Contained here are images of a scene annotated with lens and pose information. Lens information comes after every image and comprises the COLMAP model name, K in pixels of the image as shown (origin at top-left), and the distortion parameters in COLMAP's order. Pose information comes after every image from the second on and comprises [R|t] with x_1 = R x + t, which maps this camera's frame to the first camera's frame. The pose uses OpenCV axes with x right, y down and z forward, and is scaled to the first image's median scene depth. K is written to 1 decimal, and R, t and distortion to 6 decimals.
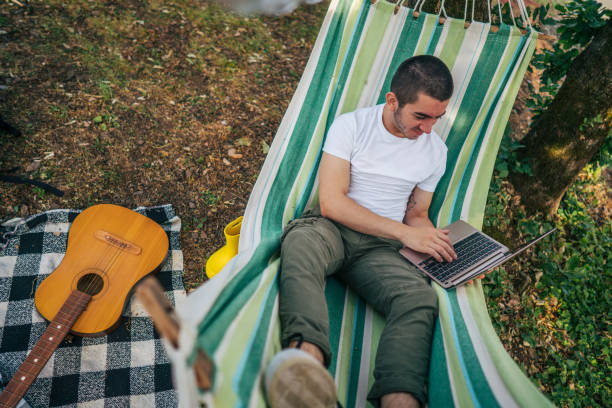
lens RADIAL K [[402.9, 0, 306.0], [0, 402.9, 204.0], [0, 0, 1]] dist [-0.048340, 0.034330]
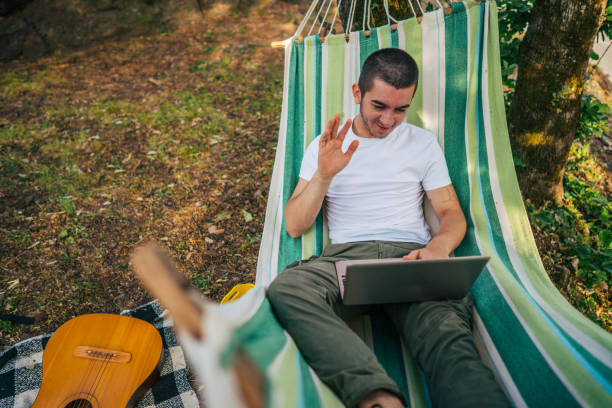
lens RADIAL K [[406.5, 0, 306.0], [0, 406.5, 204.0], [0, 0, 1]] dist [-0.054392, 0.040026]
pose [[0.958676, -0.281192, 0.043251, -0.002152], [0.284068, 0.937724, -0.199948, 0.061675], [0.015666, 0.203971, 0.978851, 0.075046]]
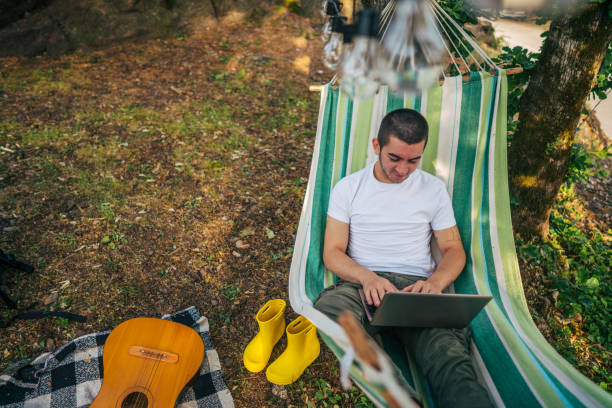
lens RADIAL K [[402.9, 0, 306.0], [0, 402.9, 204.0], [0, 0, 1]] dist [-0.048340, 0.034330]
pose [[0.974992, -0.210389, 0.071600, -0.067026], [0.220458, 0.956311, -0.192008, 0.008899], [-0.028075, 0.202991, 0.978778, -0.033706]]
